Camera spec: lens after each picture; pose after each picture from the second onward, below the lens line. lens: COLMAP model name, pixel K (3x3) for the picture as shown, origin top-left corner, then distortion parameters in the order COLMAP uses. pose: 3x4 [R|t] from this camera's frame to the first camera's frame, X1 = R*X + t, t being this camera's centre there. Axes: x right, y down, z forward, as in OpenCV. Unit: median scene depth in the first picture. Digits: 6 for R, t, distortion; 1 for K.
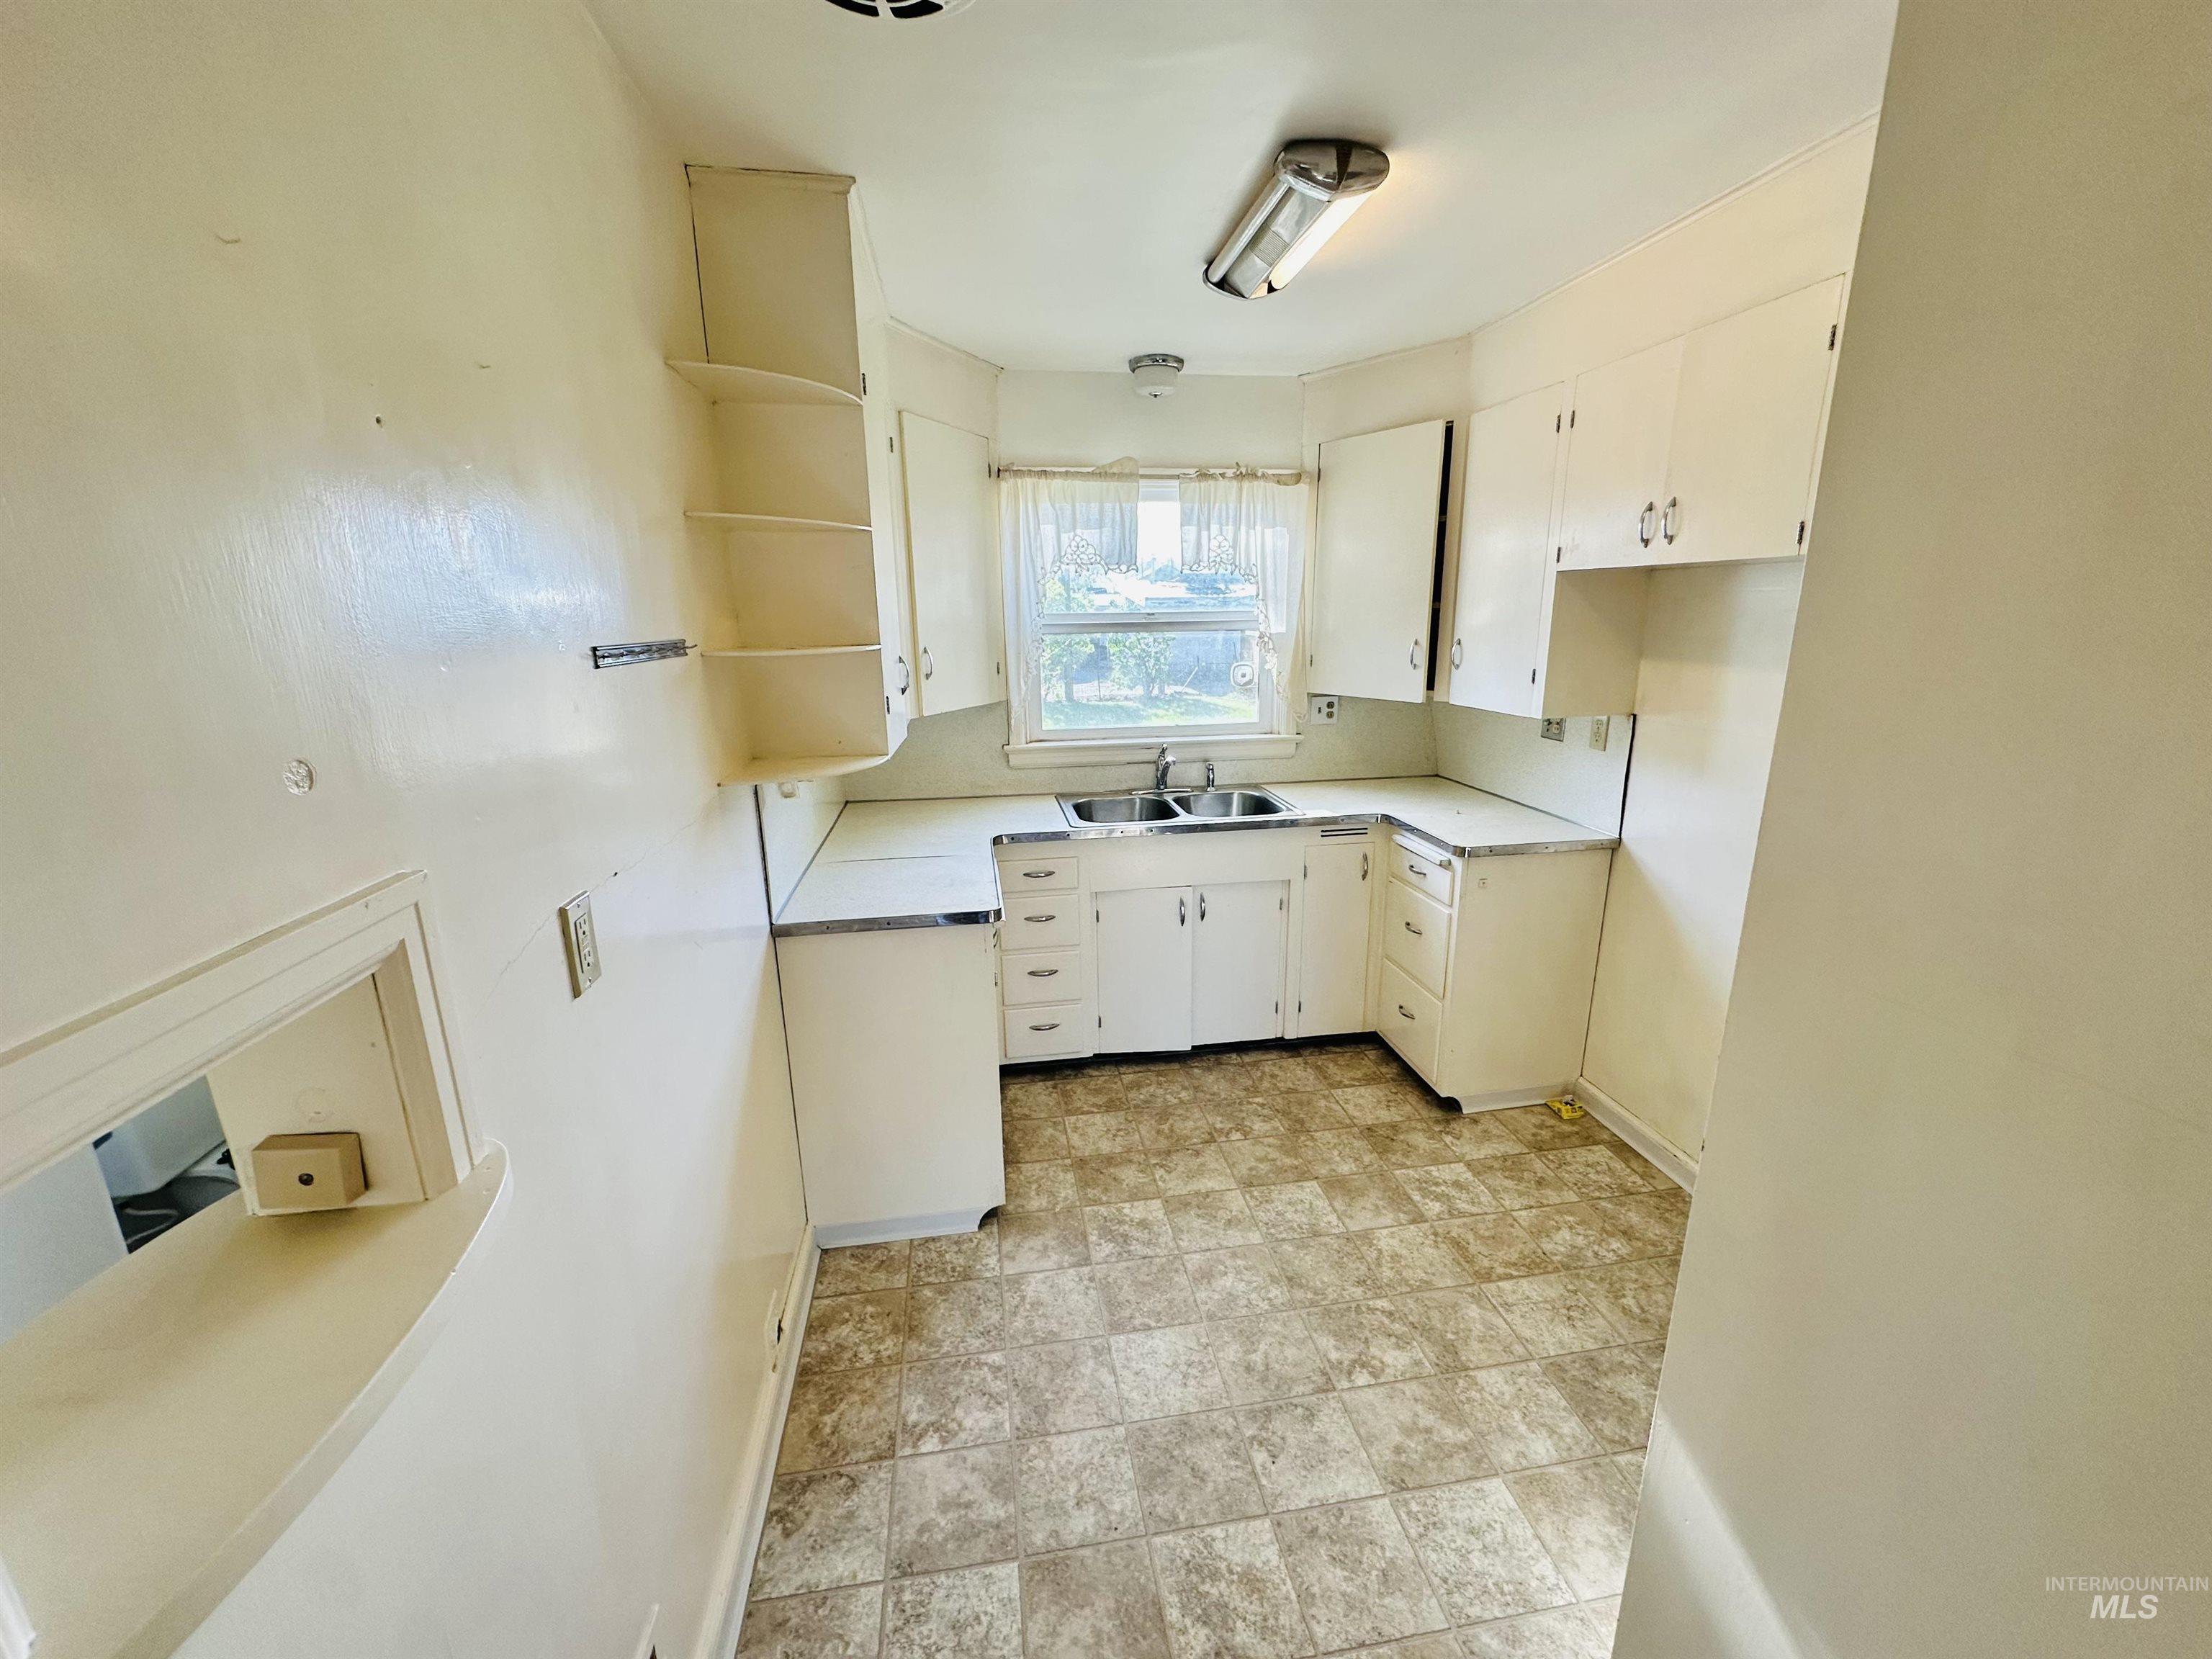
lens RADIAL K [[880.5, 0, 1111.3], [0, 880.5, 829.2], [0, 0, 1]] dist [-0.005787, 0.001355]
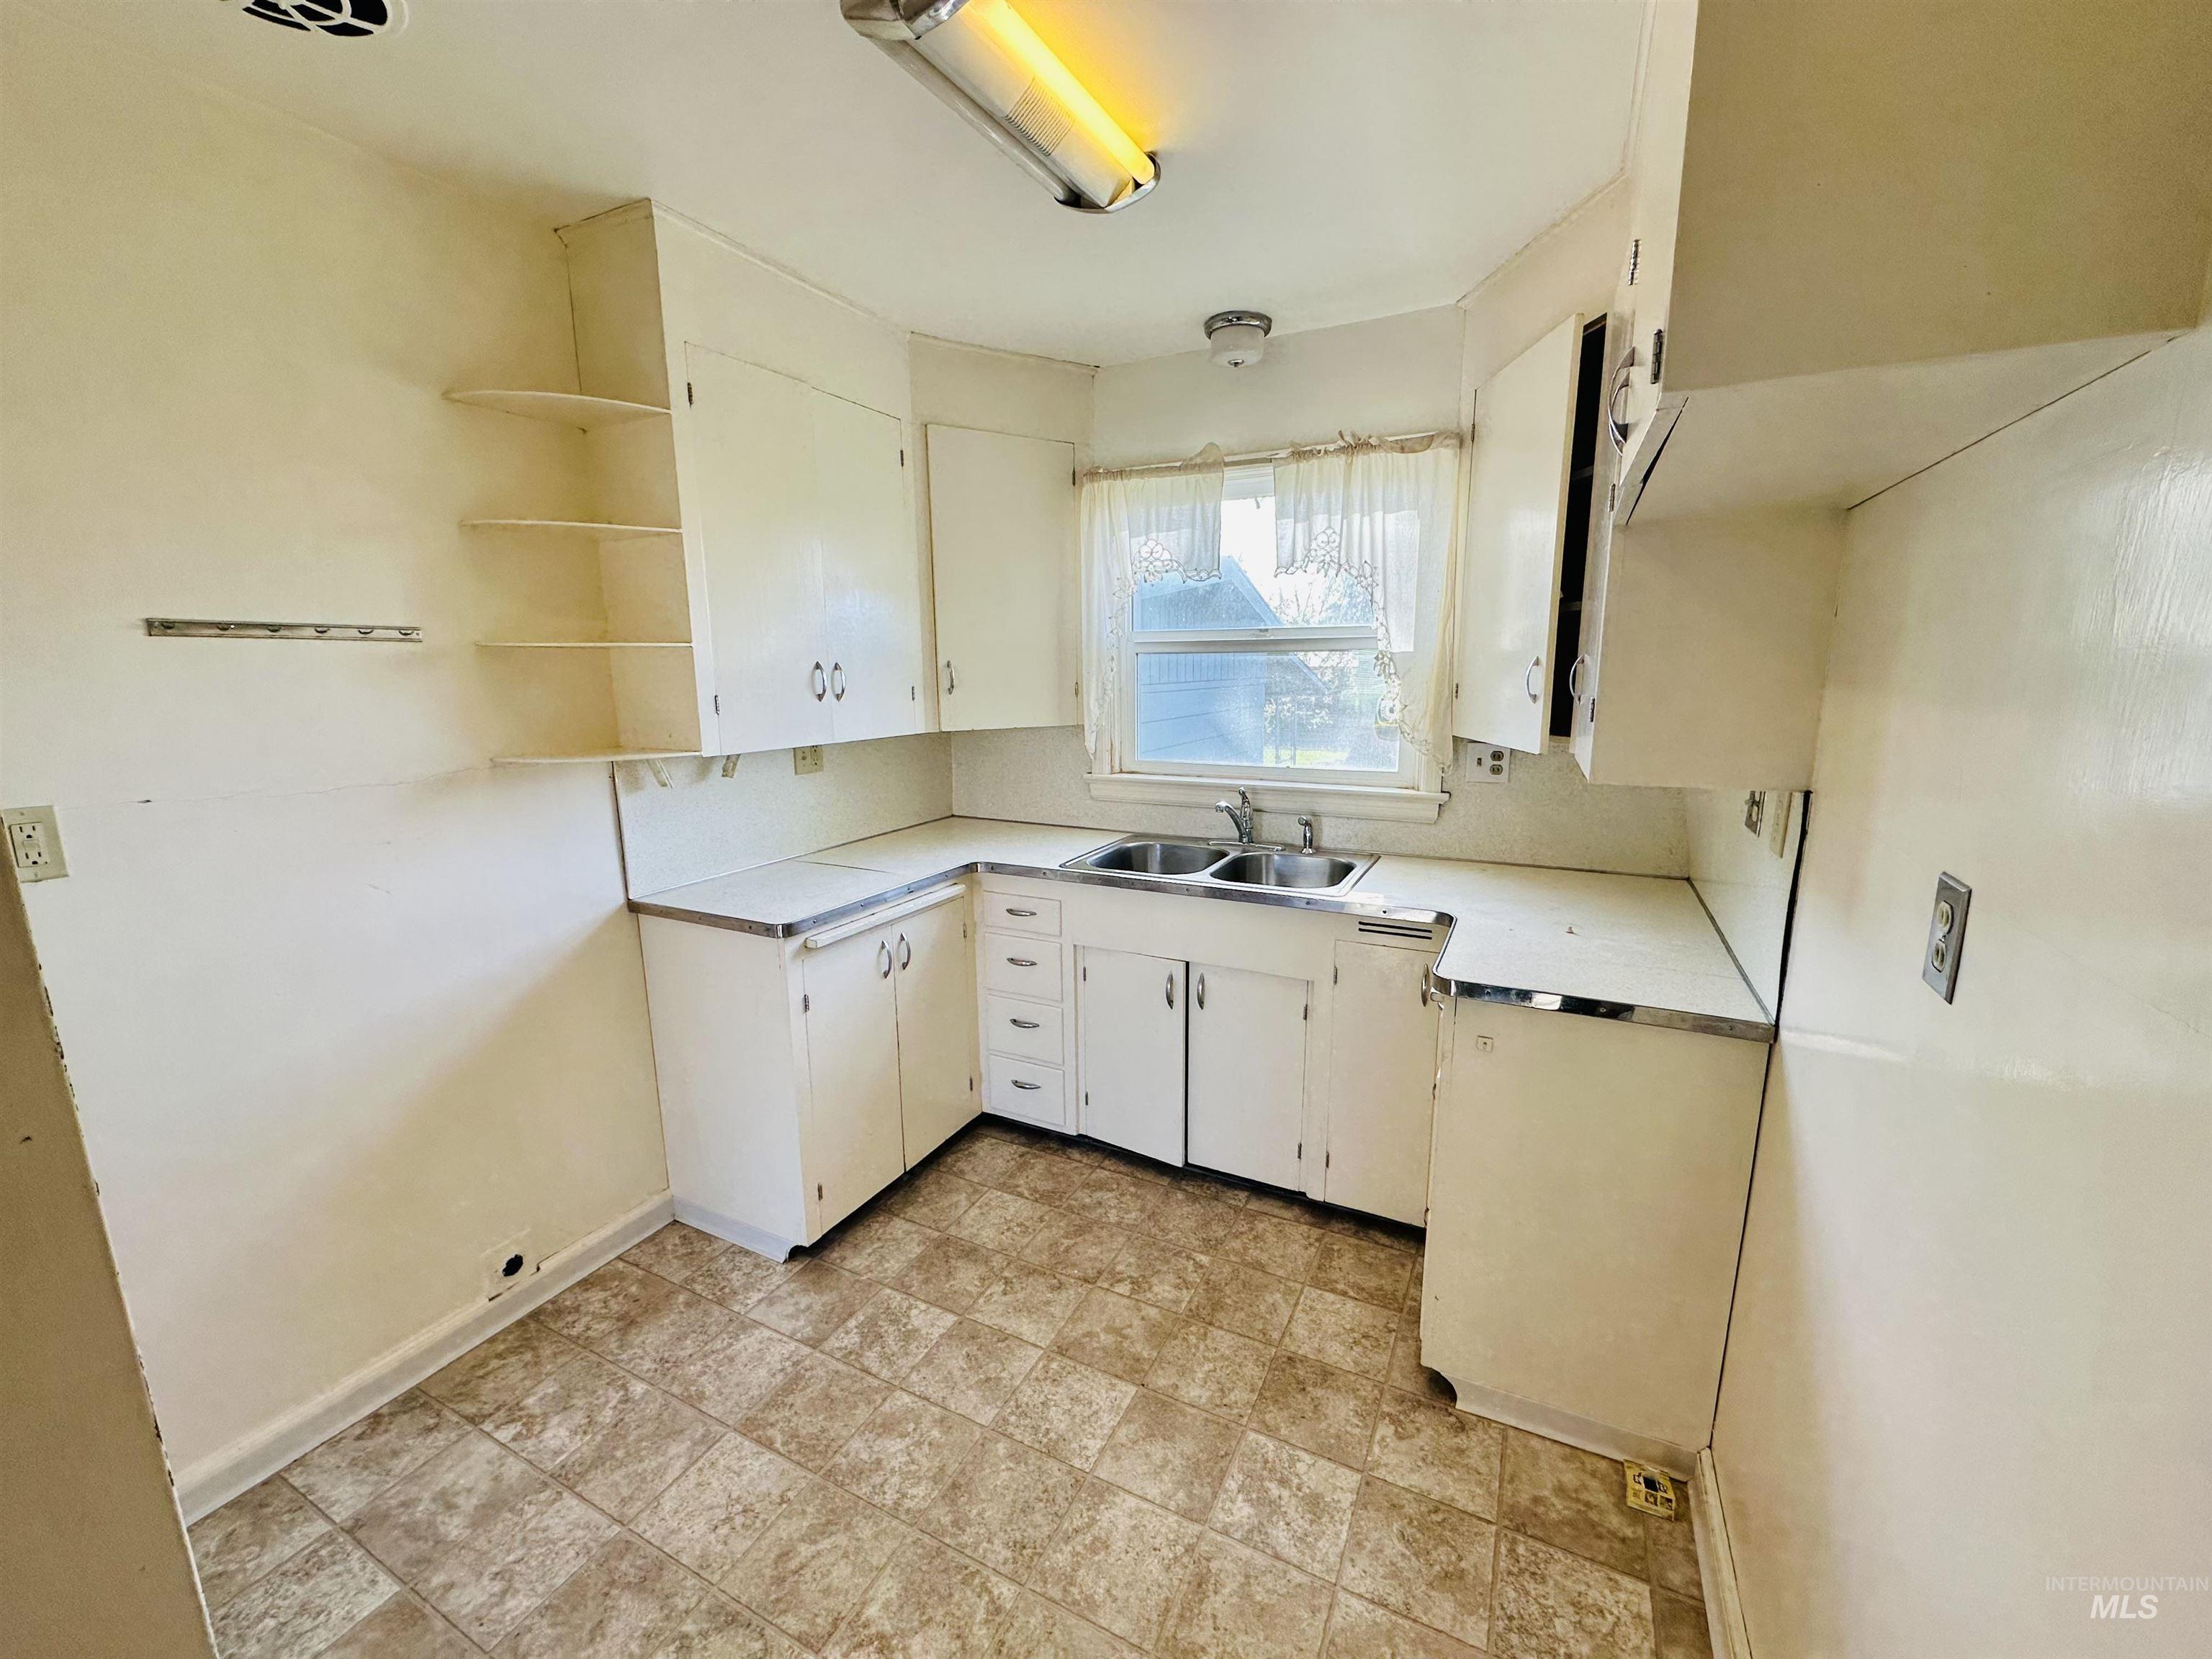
lens RADIAL K [[880.5, 0, 1103.4], [0, 880.5, 829.0], [0, 0, 1]] dist [-0.005787, 0.001355]
pose [[0.809612, 0.116154, -0.575359, 0.508394], [-0.146126, 0.989248, -0.005911, -0.041384], [0.568486, 0.088860, 0.817880, 0.313414]]
